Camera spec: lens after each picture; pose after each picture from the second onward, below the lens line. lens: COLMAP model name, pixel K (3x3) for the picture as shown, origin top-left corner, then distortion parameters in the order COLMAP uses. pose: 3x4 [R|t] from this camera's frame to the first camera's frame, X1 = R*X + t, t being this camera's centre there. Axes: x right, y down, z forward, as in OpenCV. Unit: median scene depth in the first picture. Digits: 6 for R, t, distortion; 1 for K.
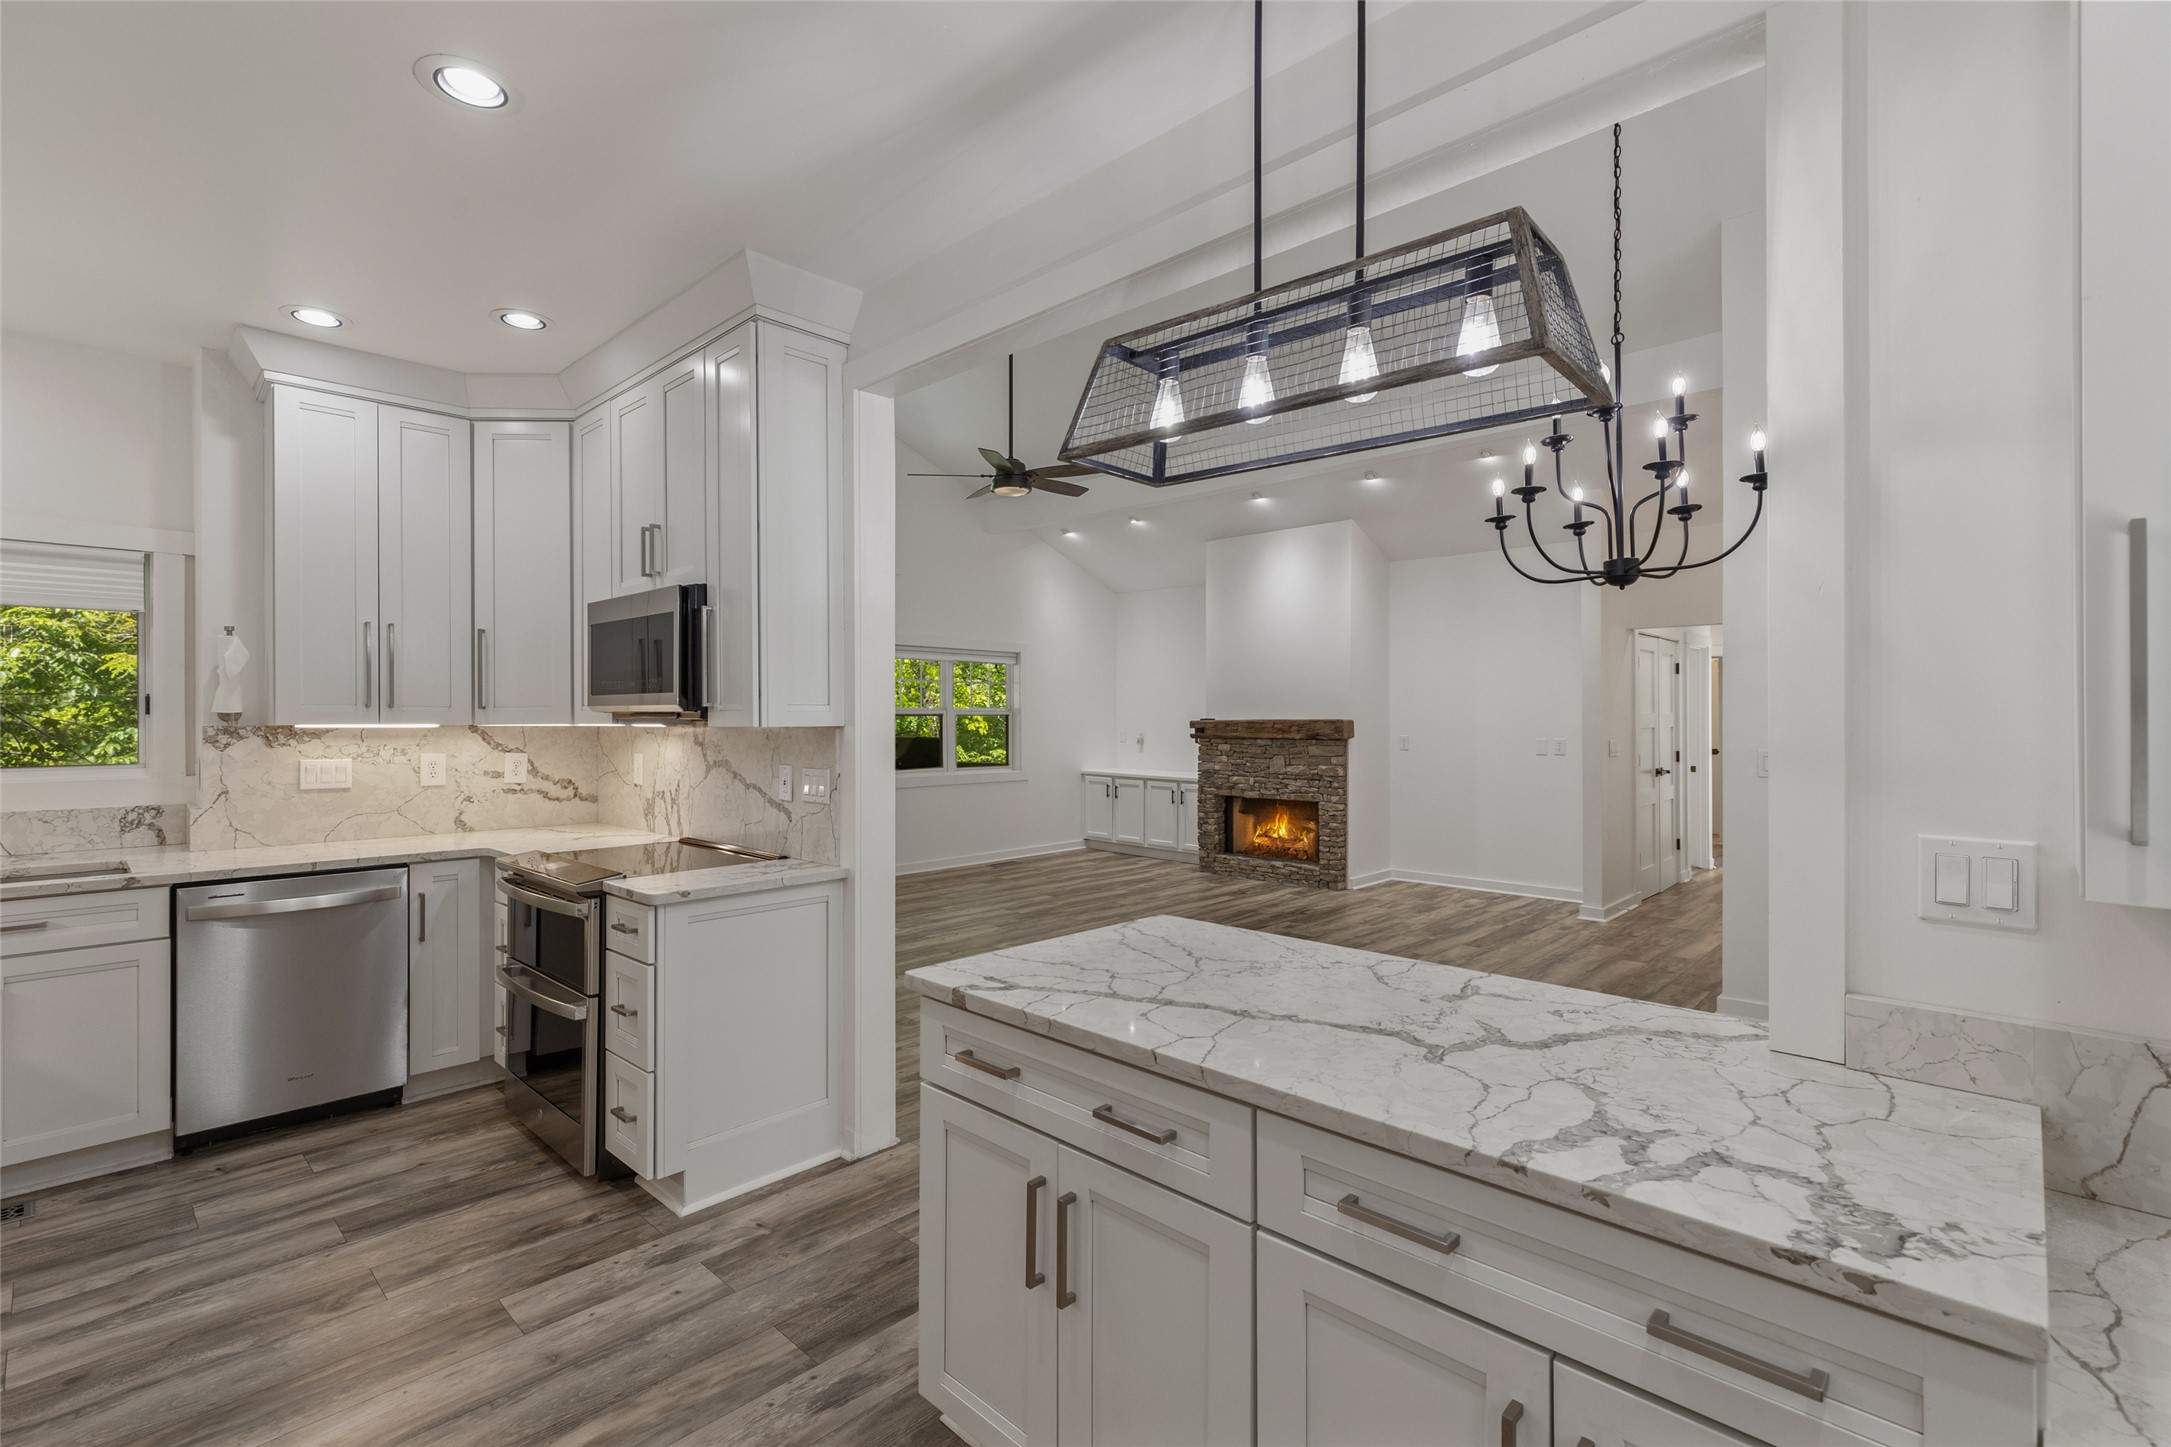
lens RADIAL K [[995.0, 0, 1106.2], [0, 995.0, 716.0], [0, 0, 1]] dist [0.004494, -0.000403]
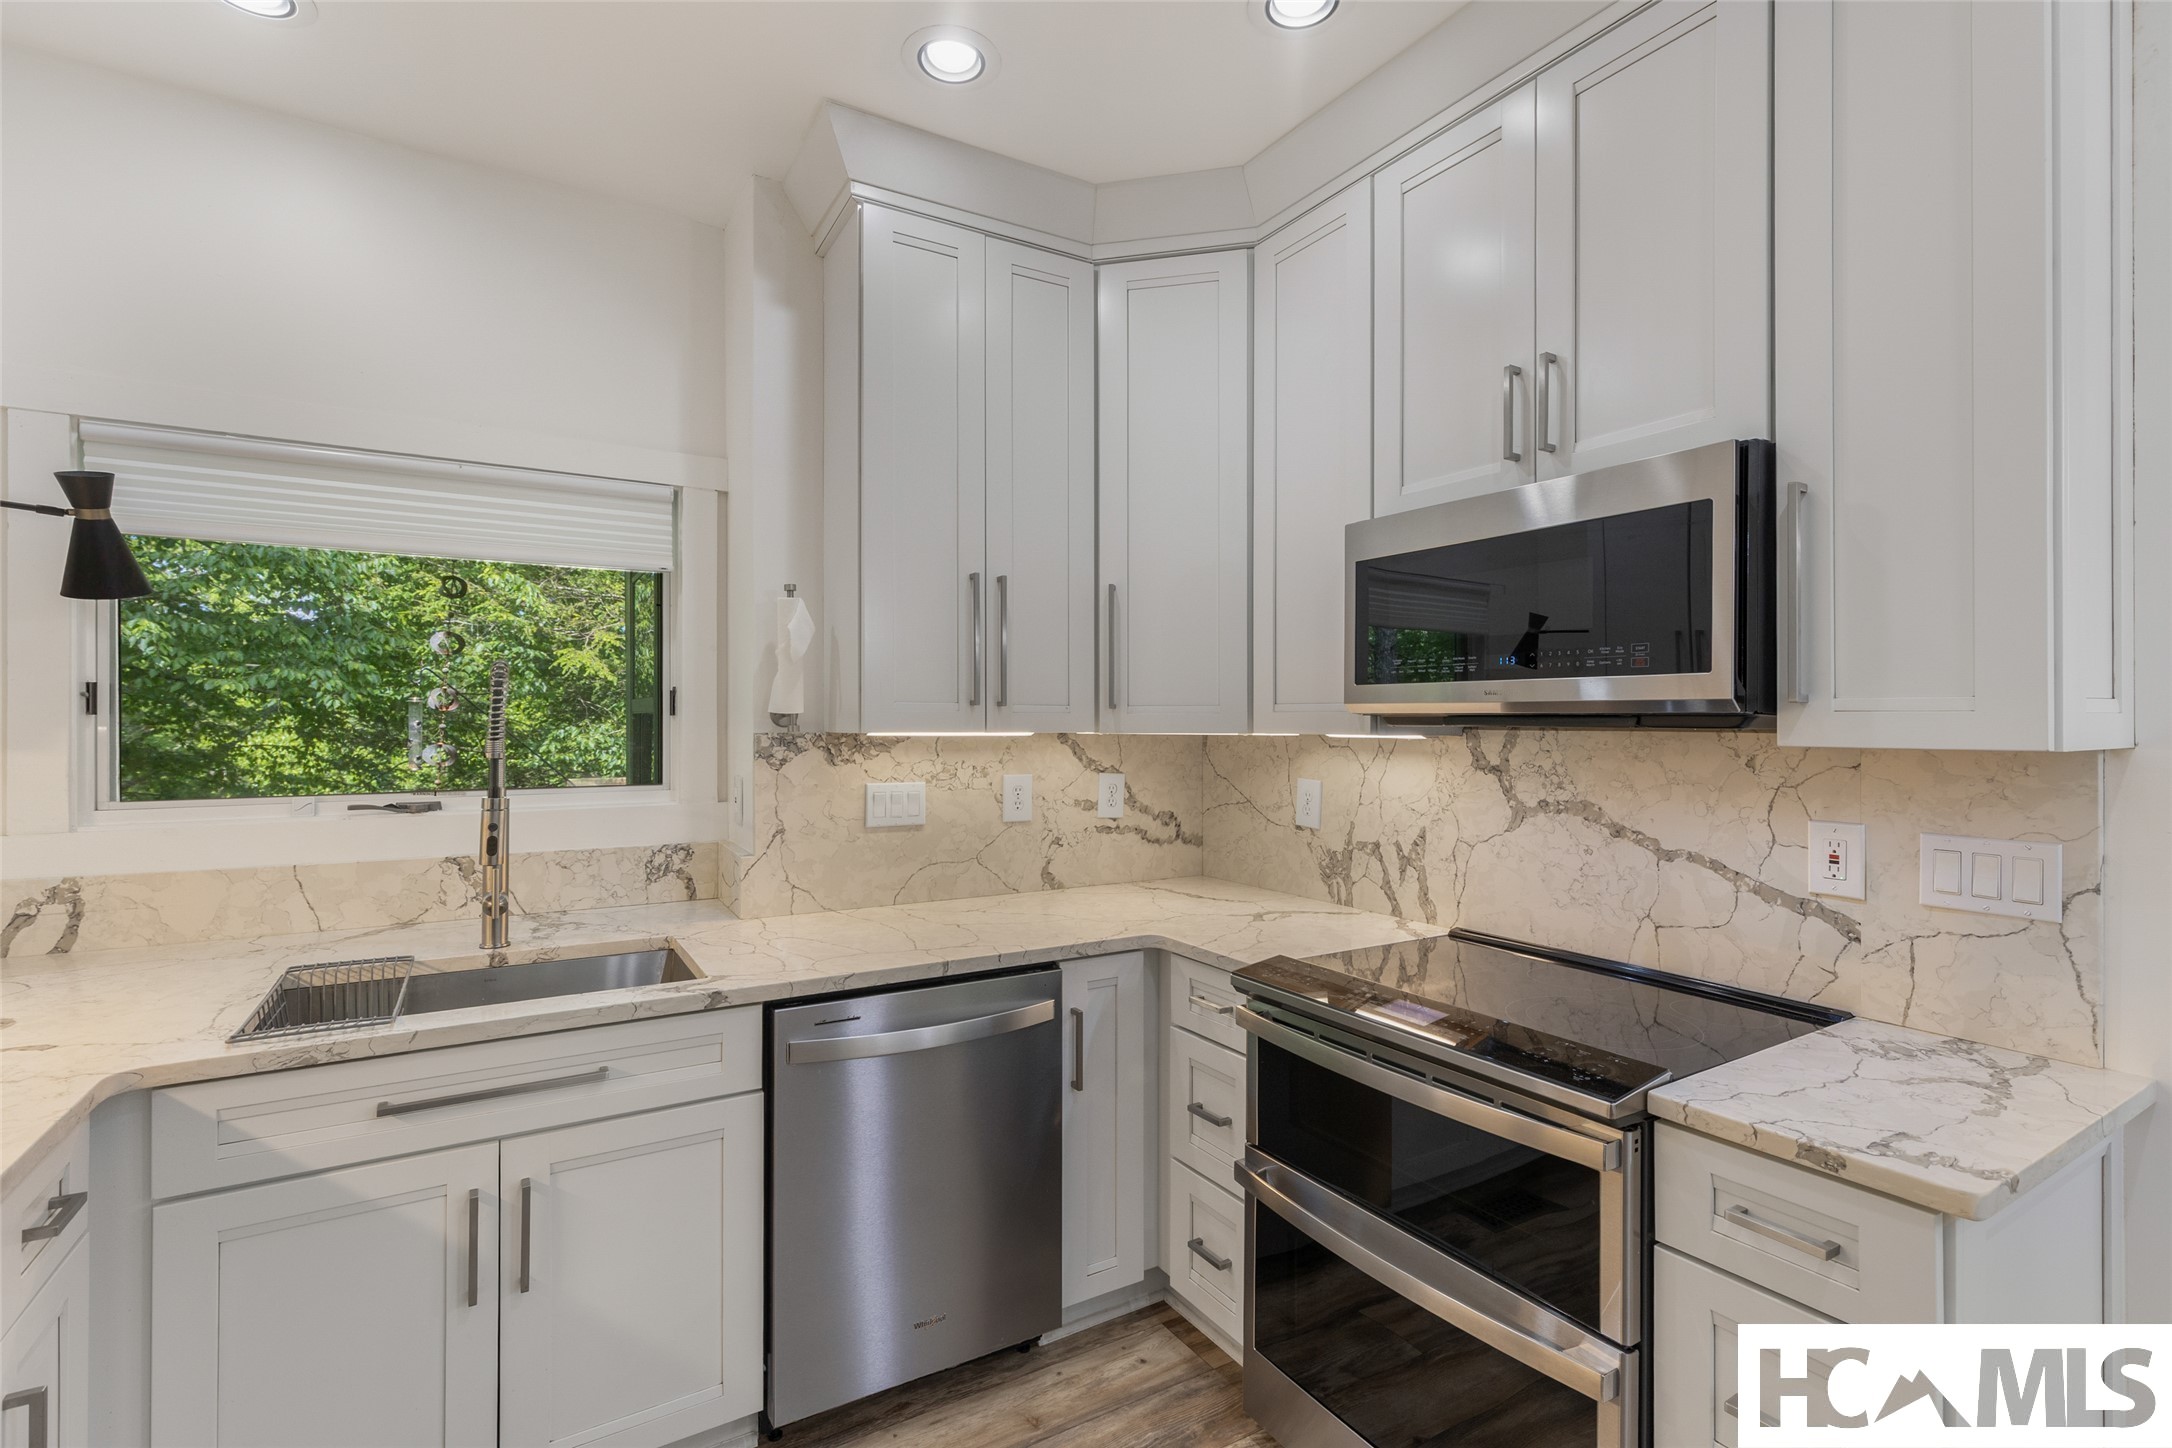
lens RADIAL K [[995.5, 0, 1105.6], [0, 995.5, 713.2], [0, 0, 1]] dist [0.004494, -0.000403]
pose [[0.968803, 0.003034, -0.247812, -0.467595], [-0.003614, 0.999992, -0.001886, -0.002588], [0.247805, 0.002723, 0.968806, 0.373243]]
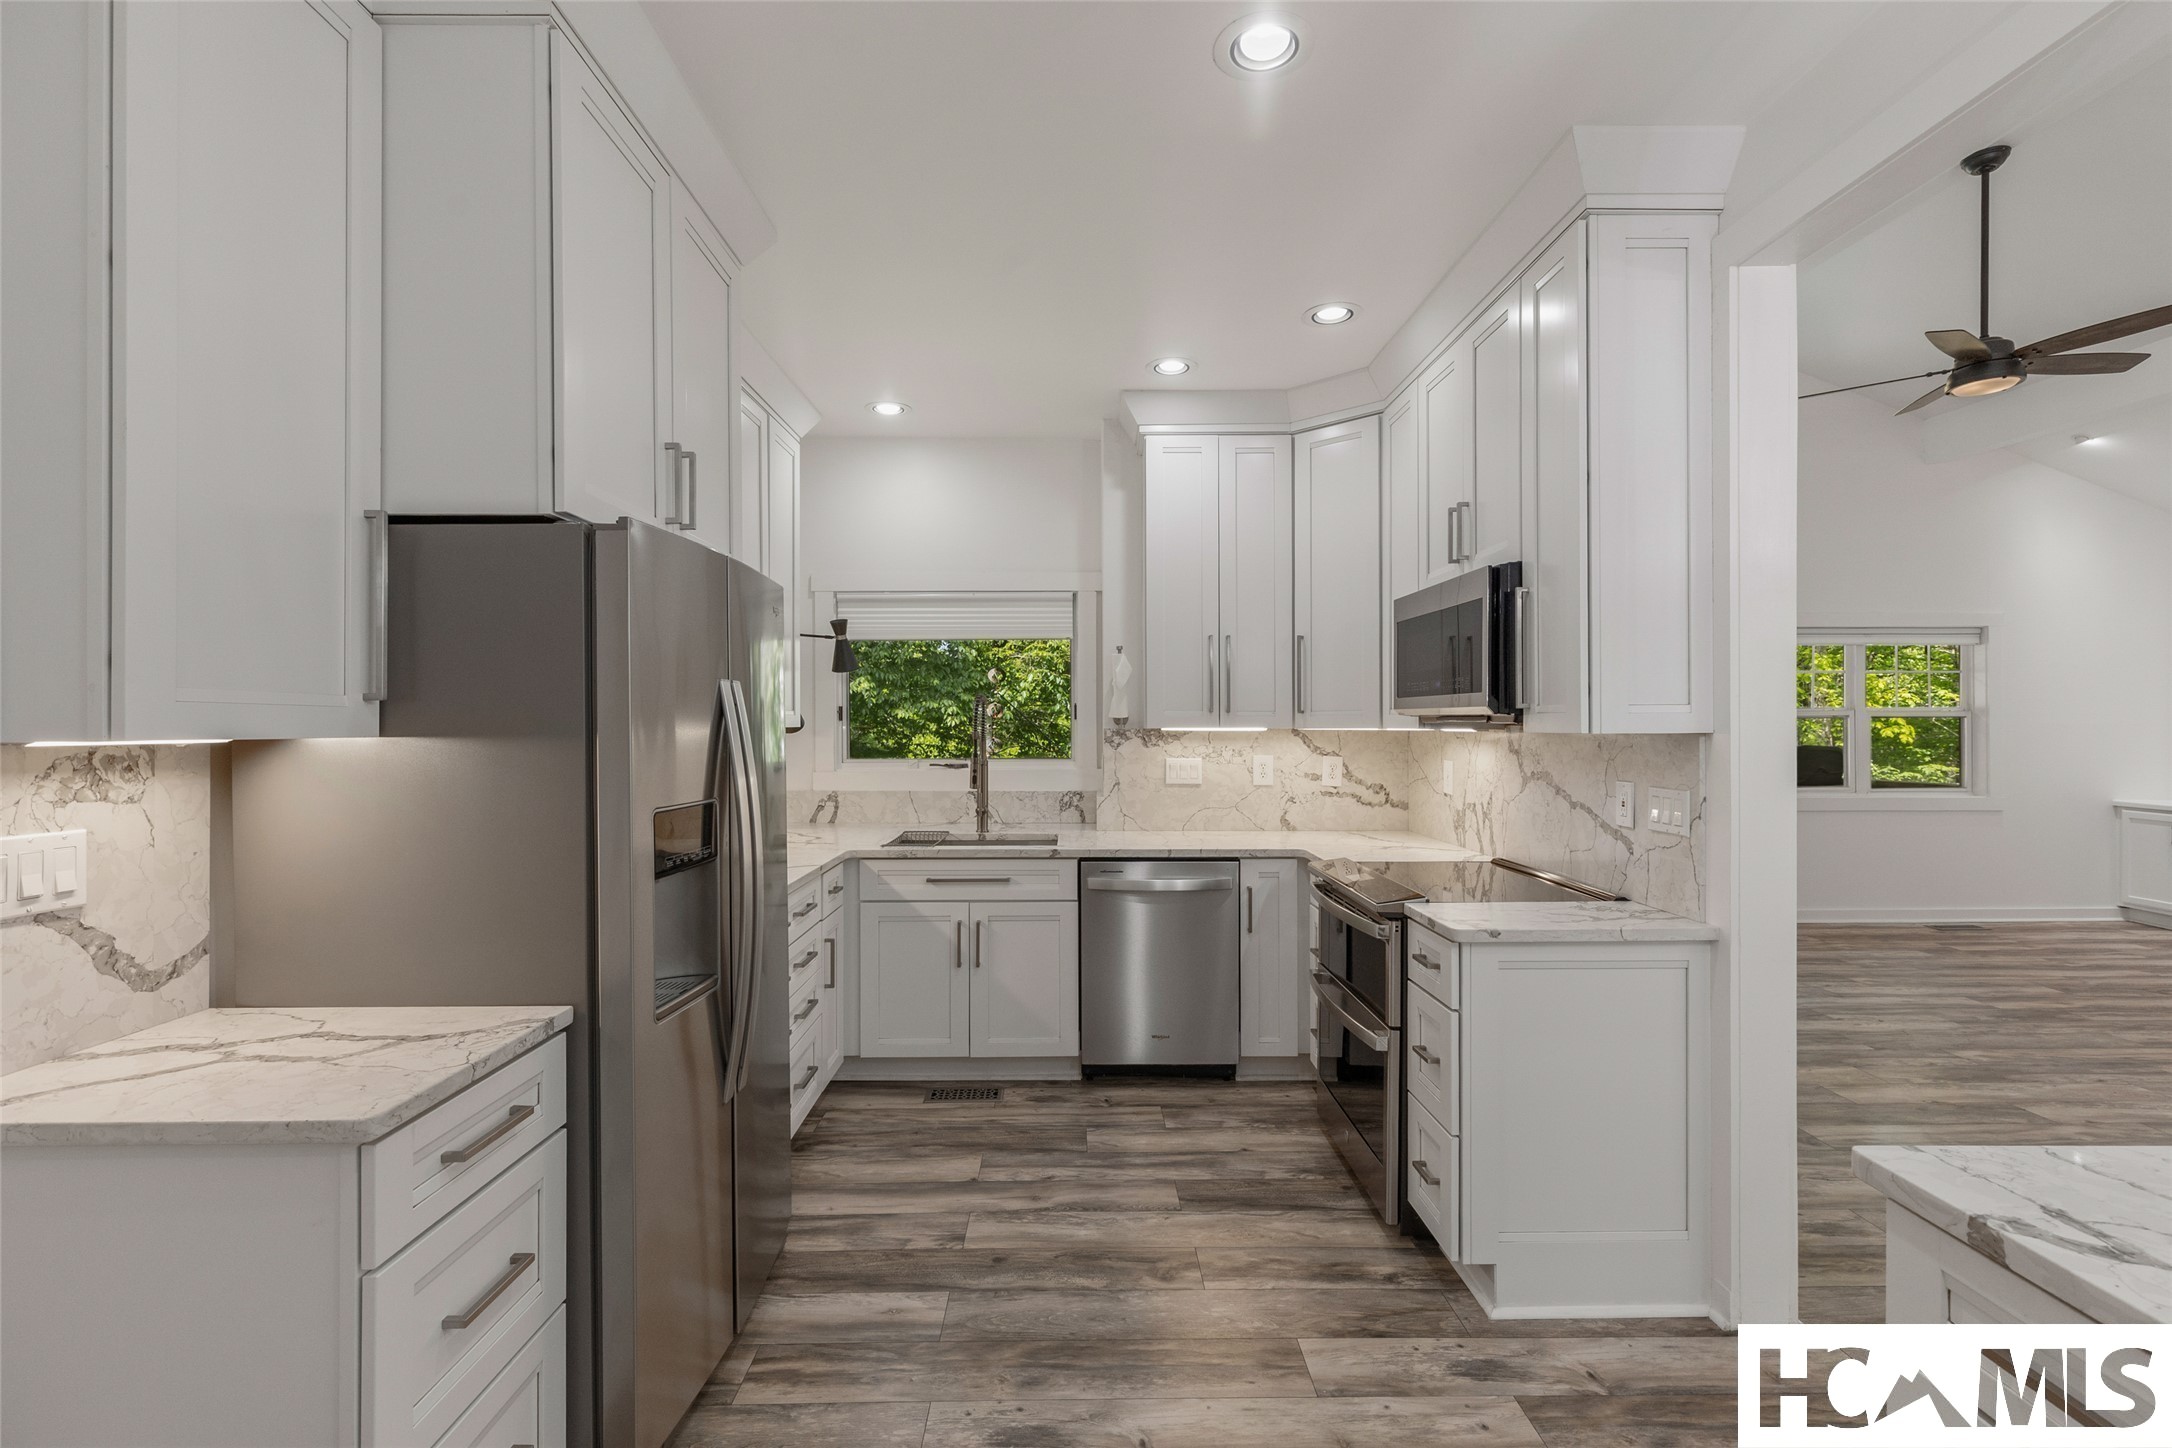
lens RADIAL K [[995.5, 0, 1067.0], [0, 995.5, 724.0], [0, 0, 1]] dist [0.004494, -0.000403]
pose [[0.685277, 0.001270, -0.728281, -0.043627], [0.002296, 0.999990, 0.003905, -0.000465], [0.728279, -0.004348, 0.685267, 0.120459]]
